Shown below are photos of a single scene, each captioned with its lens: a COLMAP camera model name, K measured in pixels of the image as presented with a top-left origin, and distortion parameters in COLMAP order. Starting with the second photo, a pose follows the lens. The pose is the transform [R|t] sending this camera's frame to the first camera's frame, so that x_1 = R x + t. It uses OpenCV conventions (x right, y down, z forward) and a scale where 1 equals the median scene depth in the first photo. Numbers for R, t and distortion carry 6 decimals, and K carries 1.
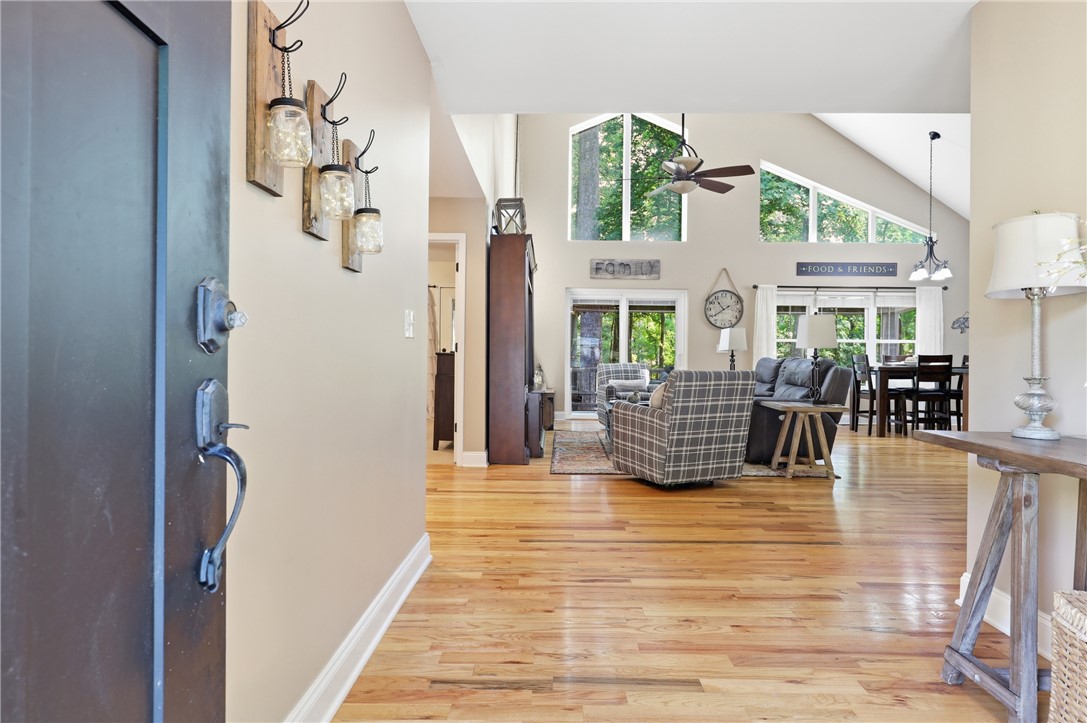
lens RADIAL K [[664.8, 0, 537.9], [0, 664.8, 356.1], [0, 0, 1]] dist [-0.018530, -0.000730]
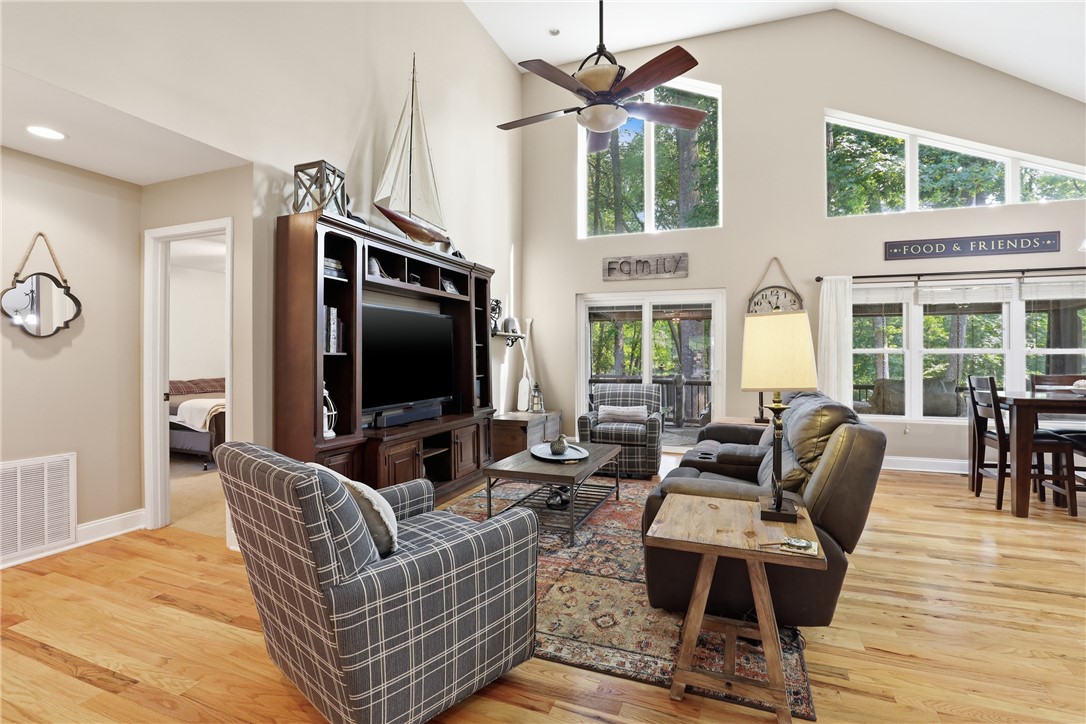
lens RADIAL K [[508.0, 0, 544.8], [0, 508.0, 354.1], [0, 0, 1]] dist [-0.031941, 0.005349]
pose [[0.941153, -0.009538, -0.337847, 0.229233], [0.006605, 0.999930, -0.009829, -0.018295], [0.337917, 0.007019, 0.941150, 0.373246]]
